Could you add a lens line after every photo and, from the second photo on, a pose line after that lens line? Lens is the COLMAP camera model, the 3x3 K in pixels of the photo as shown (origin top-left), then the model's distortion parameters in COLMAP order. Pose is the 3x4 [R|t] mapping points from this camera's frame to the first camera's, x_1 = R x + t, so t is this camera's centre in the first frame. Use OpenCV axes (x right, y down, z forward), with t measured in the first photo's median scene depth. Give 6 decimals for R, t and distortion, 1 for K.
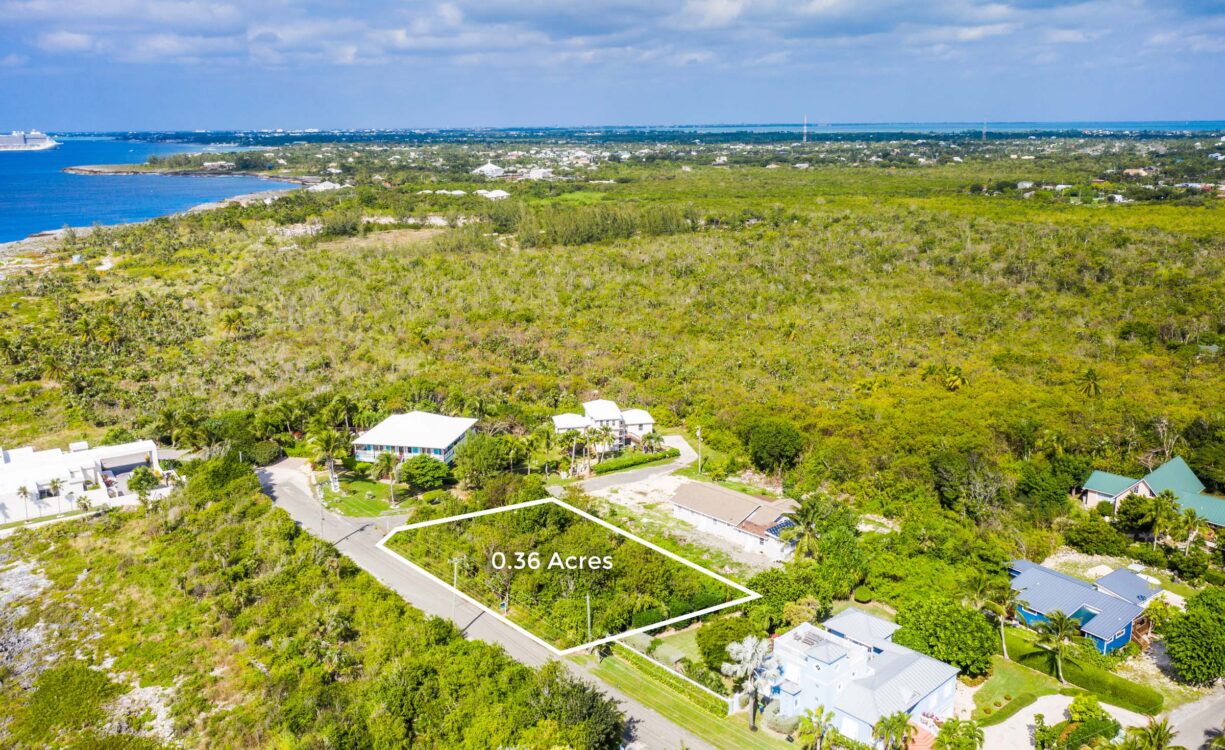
lens RADIAL K [[1049.9, 0, 645.0], [0, 1049.9, 377.2], [0, 0, 1]] dist [-0.003564, 0.009291]
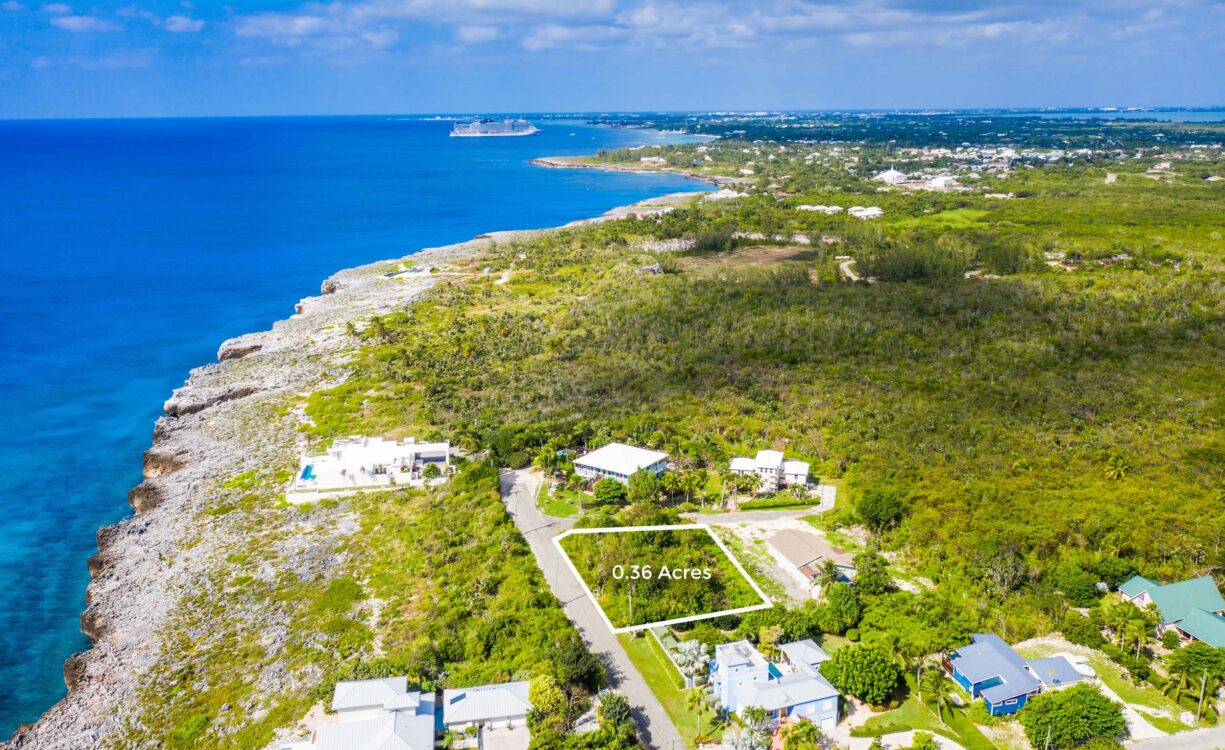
lens RADIAL K [[1121.7, 0, 652.2], [0, 1121.7, 372.3], [0, 0, 1]] dist [-0.007531, 0.003422]
pose [[0.907793, 0.107615, -0.405378, 0.157852], [-0.099161, 0.994190, 0.041866, -0.049457], [0.407528, 0.002192, 0.913190, -0.127745]]
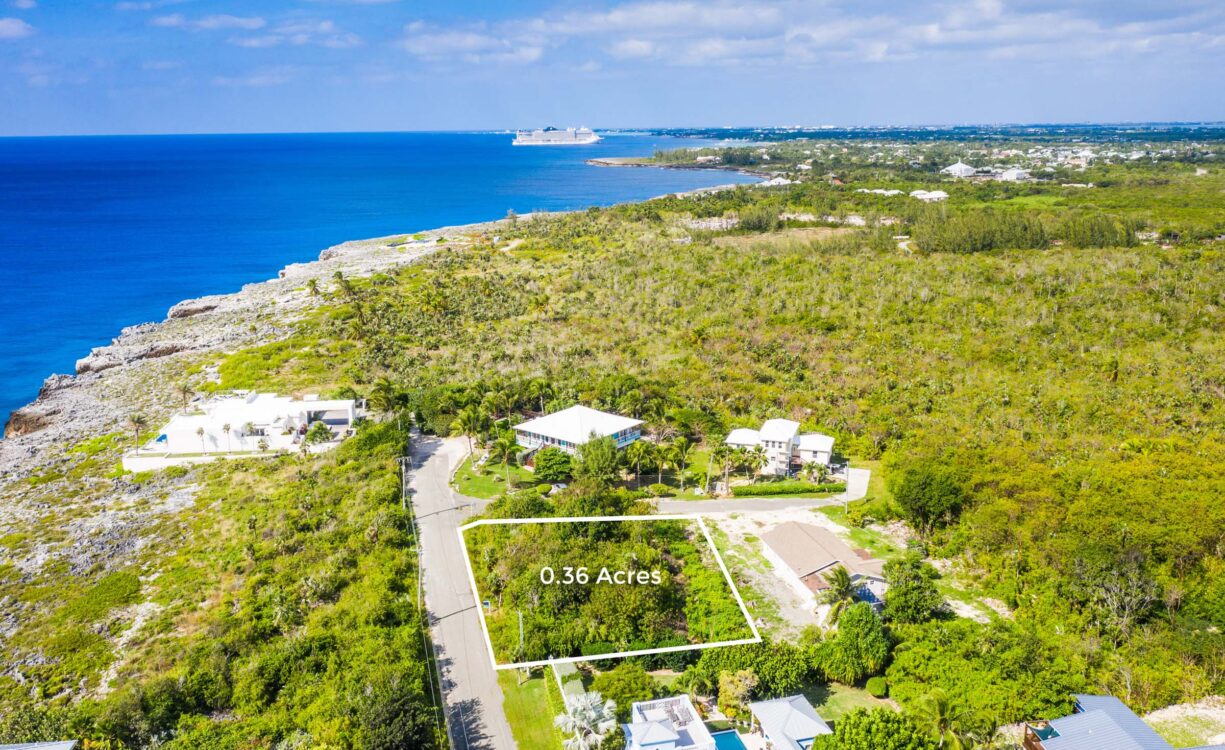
lens RADIAL K [[1049.9, 0, 645.0], [0, 1049.9, 377.2], [0, 0, 1]] dist [-0.003564, 0.009291]
pose [[0.870510, 0.115218, -0.478474, 0.127195], [-0.113398, 0.993008, 0.032809, -0.014031], [0.478908, 0.025698, 0.877489, 0.050044]]
